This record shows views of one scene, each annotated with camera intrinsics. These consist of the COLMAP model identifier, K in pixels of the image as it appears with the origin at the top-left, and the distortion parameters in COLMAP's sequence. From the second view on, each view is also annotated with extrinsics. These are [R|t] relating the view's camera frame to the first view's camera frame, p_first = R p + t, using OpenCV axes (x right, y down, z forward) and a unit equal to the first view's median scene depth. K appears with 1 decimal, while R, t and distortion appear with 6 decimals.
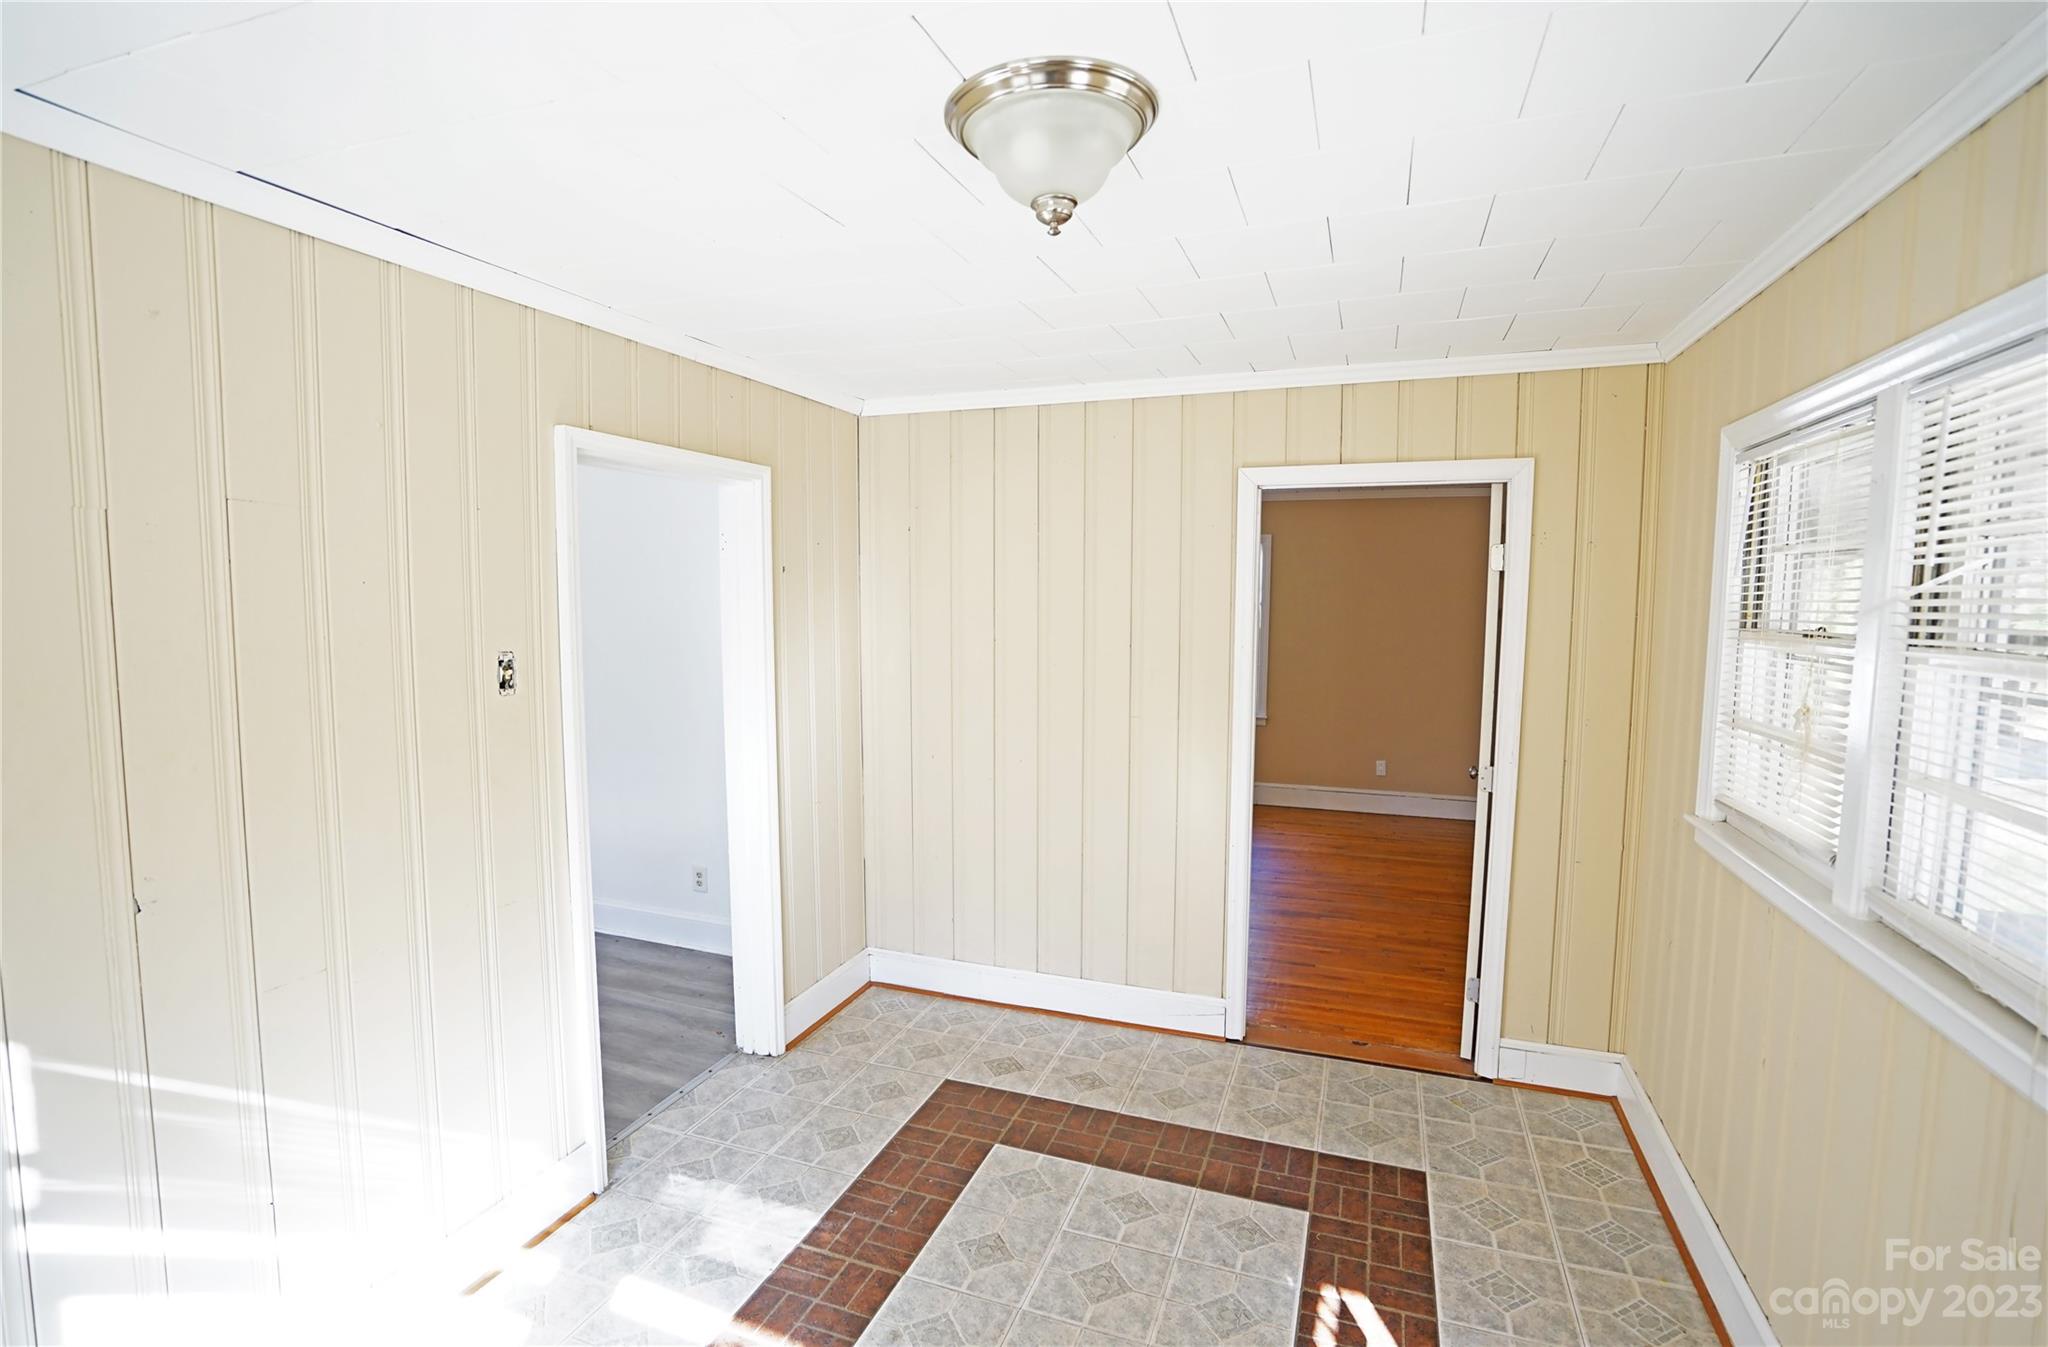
lens RADIAL K [[953.7, 0, 1004.6], [0, 953.7, 690.6], [0, 0, 1]] dist [-0.040805, 0.002517]
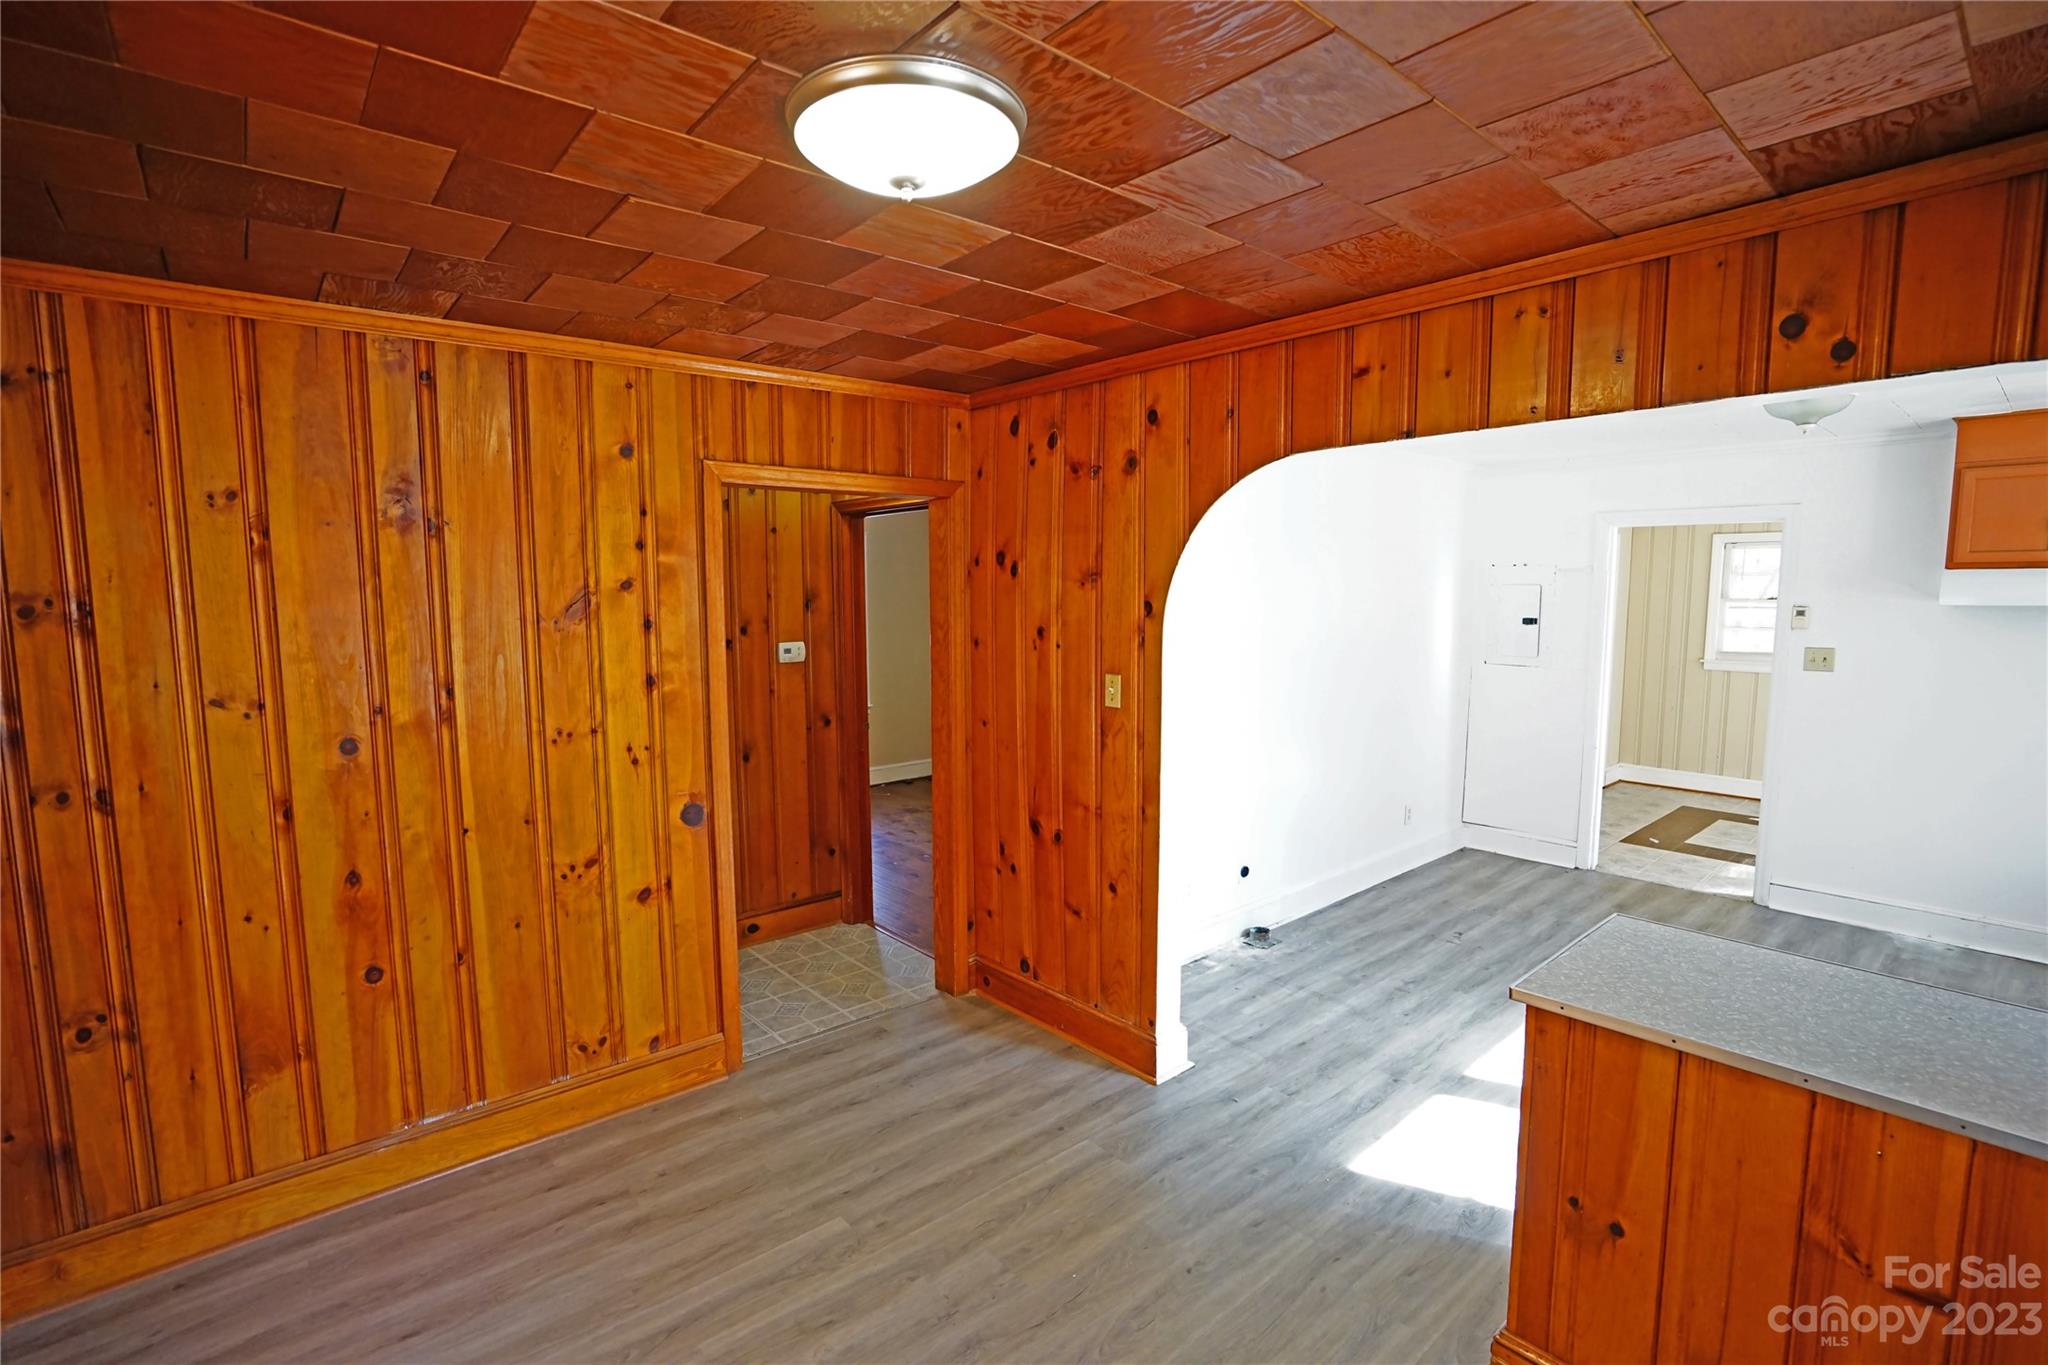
lens RADIAL K [[944.1, 0, 1029.7], [0, 944.1, 694.6], [0, 0, 1]] dist [-0.056641, 0.018971]
pose [[0.467454, -0.109375, 0.877225, -2.284621], [0.096923, 0.992675, 0.072121, -0.138436], [-0.878688, 0.051310, 0.474631, 1.176497]]
